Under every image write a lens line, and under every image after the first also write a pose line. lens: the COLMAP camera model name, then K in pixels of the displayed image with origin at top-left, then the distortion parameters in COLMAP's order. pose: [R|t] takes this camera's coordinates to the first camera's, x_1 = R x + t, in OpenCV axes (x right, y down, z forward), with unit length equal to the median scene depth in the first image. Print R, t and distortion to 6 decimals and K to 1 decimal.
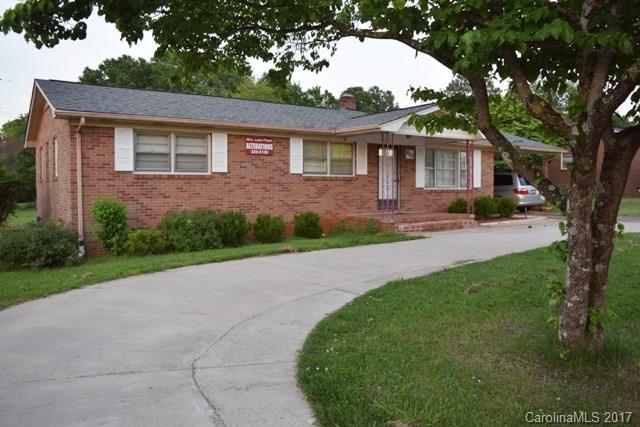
lens RADIAL K [[501.1, 0, 318.7], [0, 501.1, 206.1], [0, 0, 1]] dist [-0.082218, -0.000532]
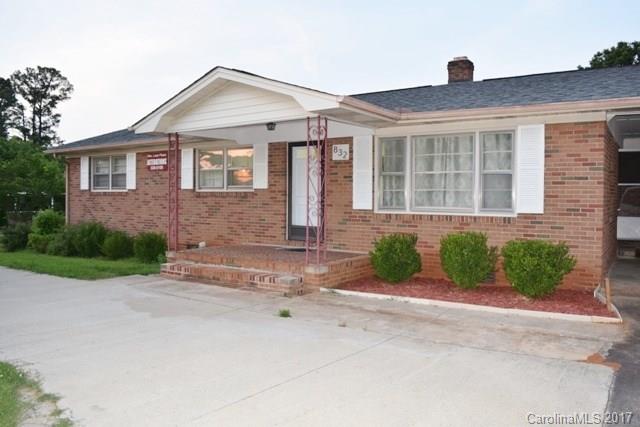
lens RADIAL K [[501.1, 0, 318.7], [0, 501.1, 206.1], [0, 0, 1]] dist [-0.082218, -0.000532]
pose [[0.357744, 0.023520, -0.933523, 0.859301], [-0.041887, 0.999081, 0.009120, -0.053013], [0.932880, 0.035840, 0.358400, 0.908397]]
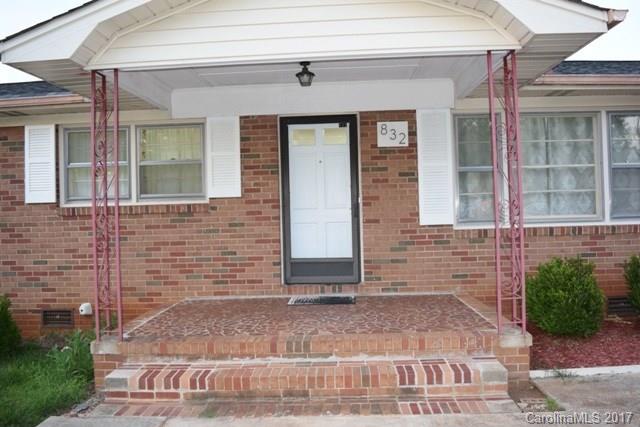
lens RADIAL K [[501.1, 0, 318.7], [0, 501.1, 206.1], [0, 0, 1]] dist [-0.082218, -0.000532]
pose [[0.798640, -0.027041, -0.601201, 0.422233], [0.002805, 0.999146, -0.041213, -0.043510], [0.601802, 0.031228, 0.798035, 0.804425]]
